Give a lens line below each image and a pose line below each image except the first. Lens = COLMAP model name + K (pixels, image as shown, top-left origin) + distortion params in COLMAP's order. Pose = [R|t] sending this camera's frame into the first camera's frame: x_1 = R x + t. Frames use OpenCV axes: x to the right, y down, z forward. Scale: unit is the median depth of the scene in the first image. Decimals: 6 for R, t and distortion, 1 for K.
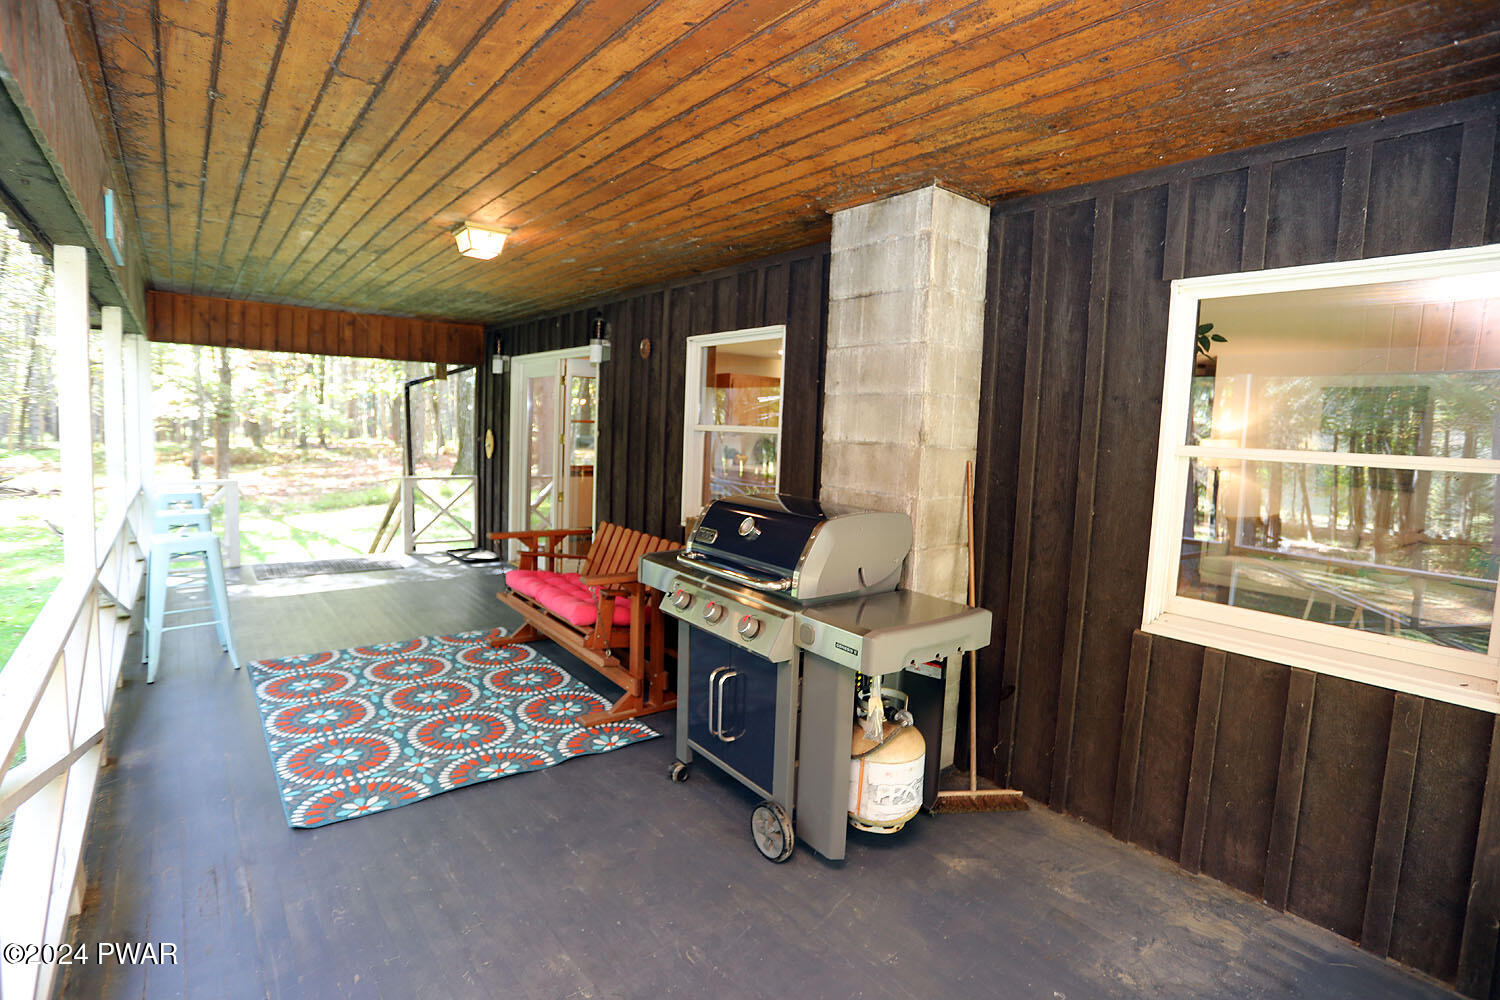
lens RADIAL K [[727.5, 0, 759.2], [0, 727.5, 499.8], [0, 0, 1]] dist [-0.066132, 0.020811]
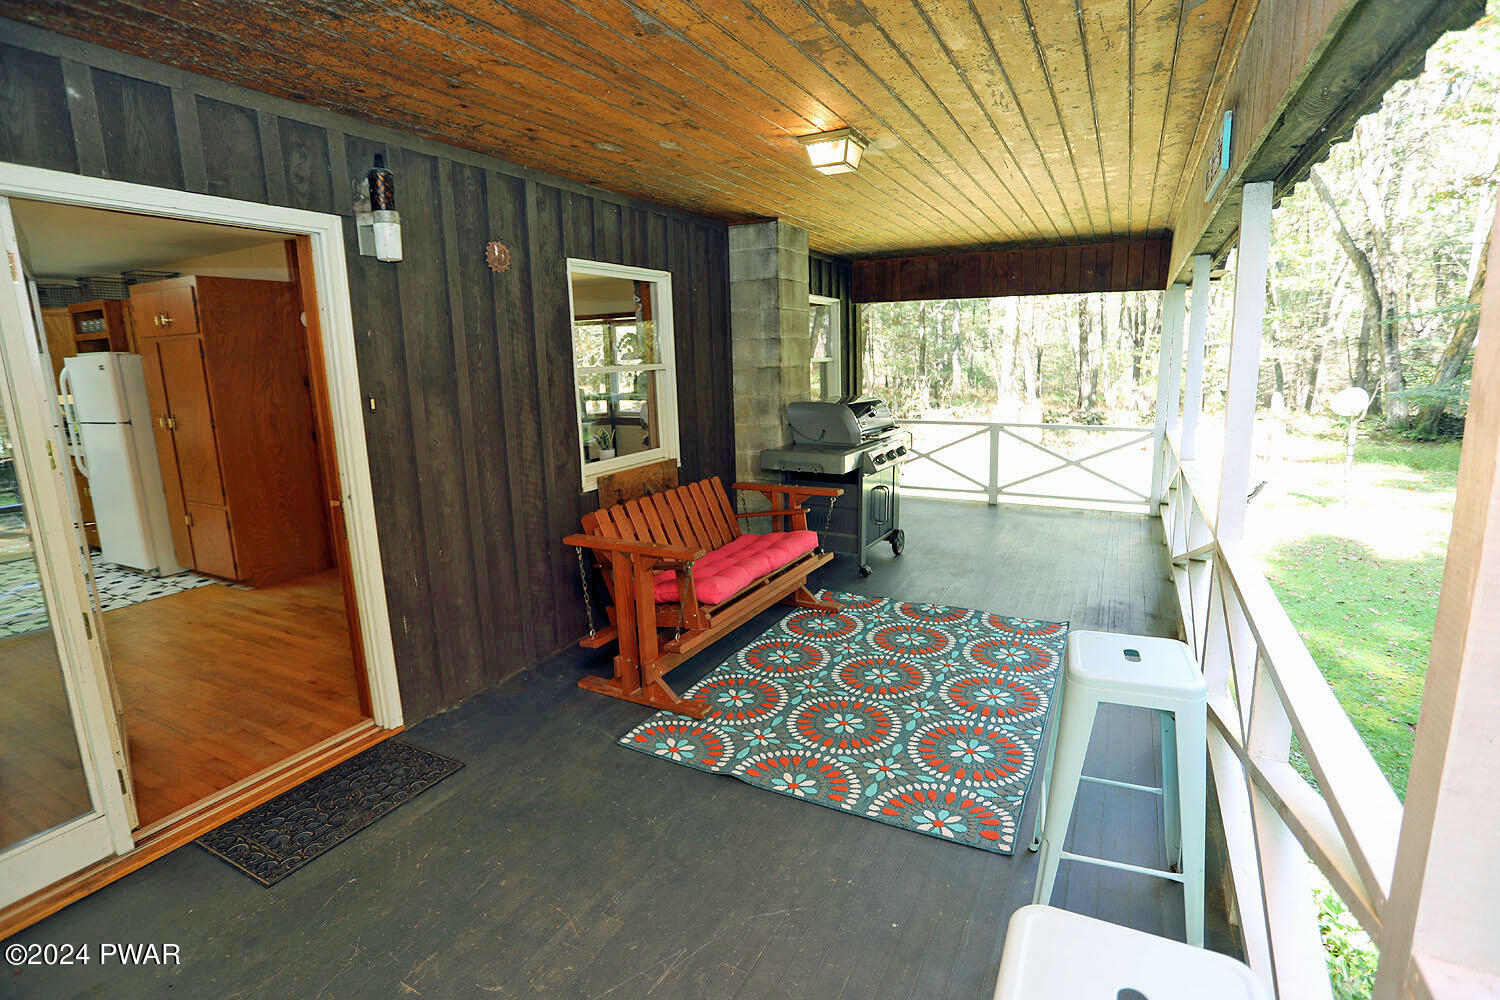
lens RADIAL K [[727.5, 0, 760.4], [0, 727.5, 498.8], [0, 0, 1]] dist [-0.066132, 0.020811]
pose [[-0.408162, -0.201519, 0.890390, -1.148205], [0.094002, 0.960870, 0.260562, -0.188743], [-0.908057, 0.190050, -0.373247, 1.420377]]
